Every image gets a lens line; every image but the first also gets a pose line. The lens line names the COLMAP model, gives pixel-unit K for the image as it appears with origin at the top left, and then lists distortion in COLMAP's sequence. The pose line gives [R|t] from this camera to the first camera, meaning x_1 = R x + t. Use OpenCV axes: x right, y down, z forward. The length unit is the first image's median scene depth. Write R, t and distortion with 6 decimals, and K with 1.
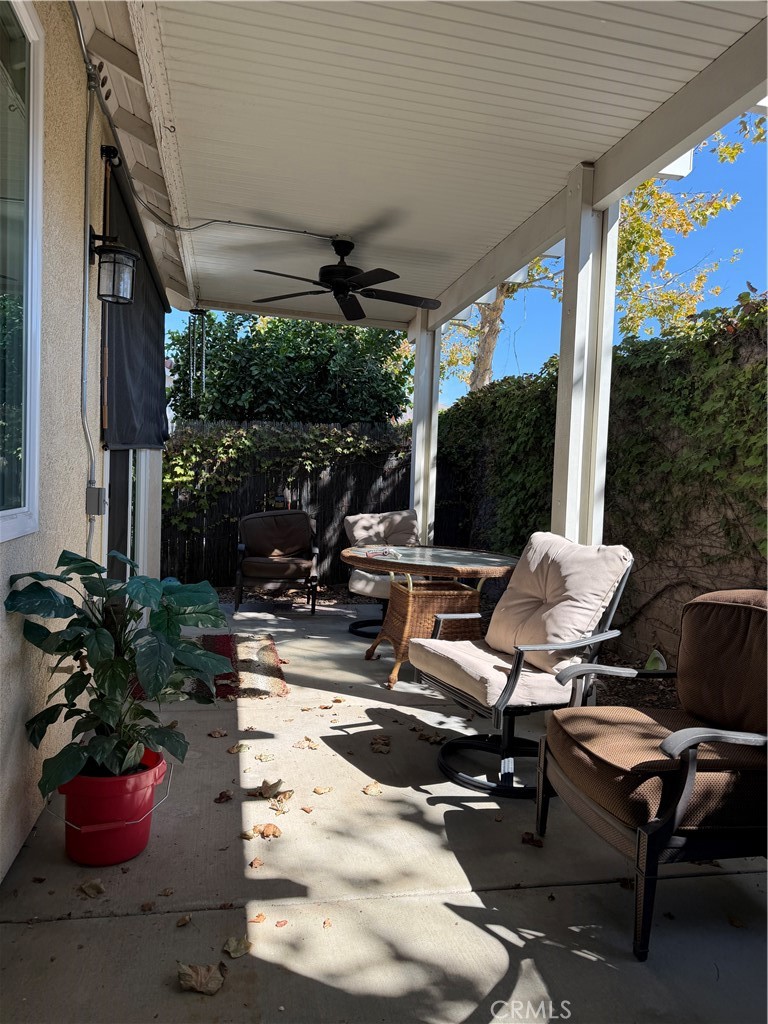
lens RADIAL K [[717.6, 0, 385.5], [0, 717.6, 514.0], [0, 0, 1]] dist [0.004471, 0.000392]
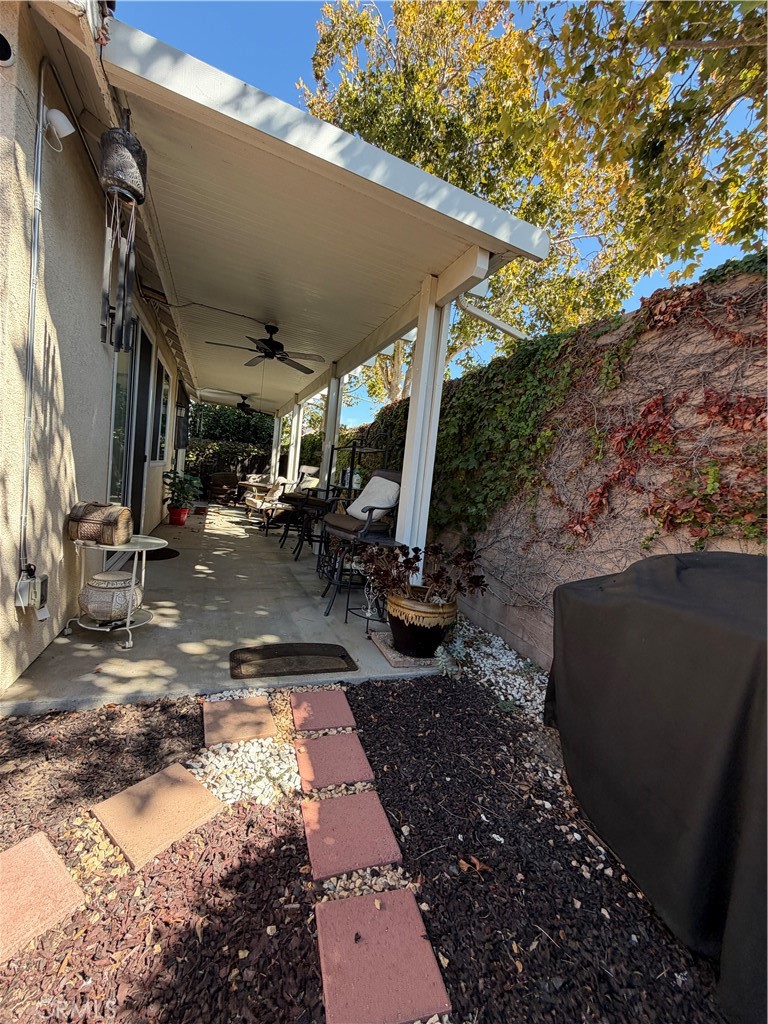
lens RADIAL K [[409.5, 0, 384.8], [0, 409.5, 511.0], [0, 0, 1]] dist [-0.001020, -0.000019]
pose [[0.981809, 0.061142, 0.179755, 0.180197], [-0.068566, 0.997019, 0.035372, 0.044241], [-0.177057, -0.047054, 0.983075, -0.703962]]
